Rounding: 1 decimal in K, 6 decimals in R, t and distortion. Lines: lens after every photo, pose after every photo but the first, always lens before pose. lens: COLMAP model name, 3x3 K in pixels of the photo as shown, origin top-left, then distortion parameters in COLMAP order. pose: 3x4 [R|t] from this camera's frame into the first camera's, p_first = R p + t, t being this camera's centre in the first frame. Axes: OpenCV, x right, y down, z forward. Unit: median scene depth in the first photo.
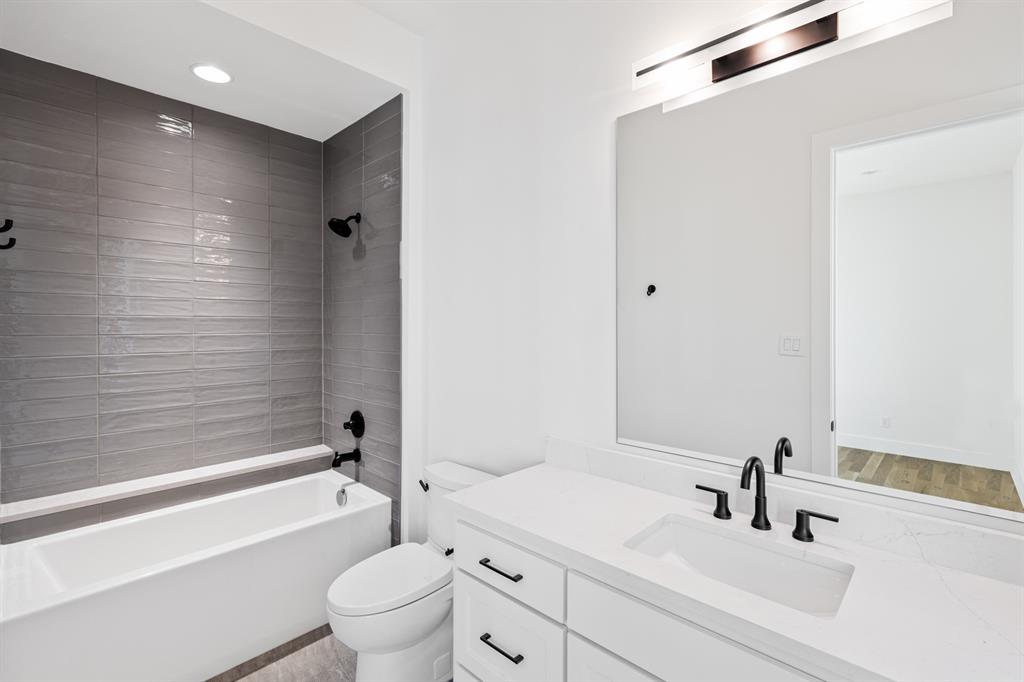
lens RADIAL K [[467.5, 0, 512.0], [0, 467.5, 341.0], [0, 0, 1]] dist [-0.000618, -0.000118]
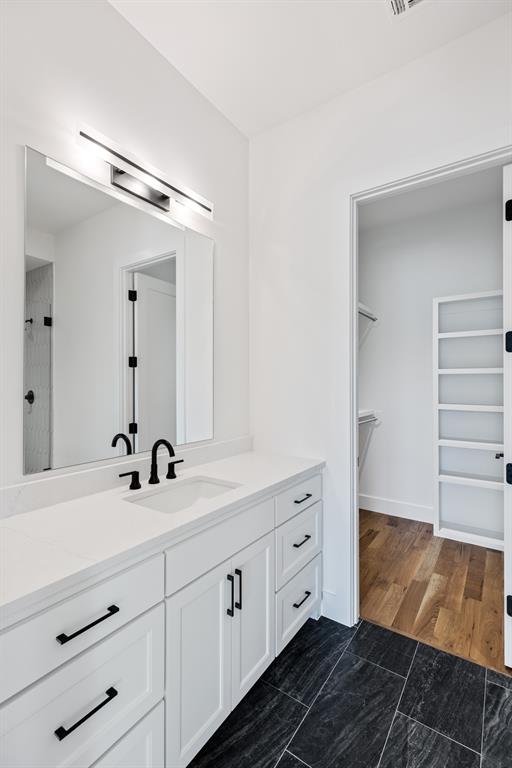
lens RADIAL K [[350.6, 0, 257.4], [0, 350.6, 399.0], [0, 0, 1]] dist [-0.000618, -0.000118]
pose [[-0.145057, -0.060736, 0.987557, -0.747341], [0.008762, 0.997996, 0.062665, 0.019775], [-0.989385, 0.017743, -0.144234, 0.803874]]
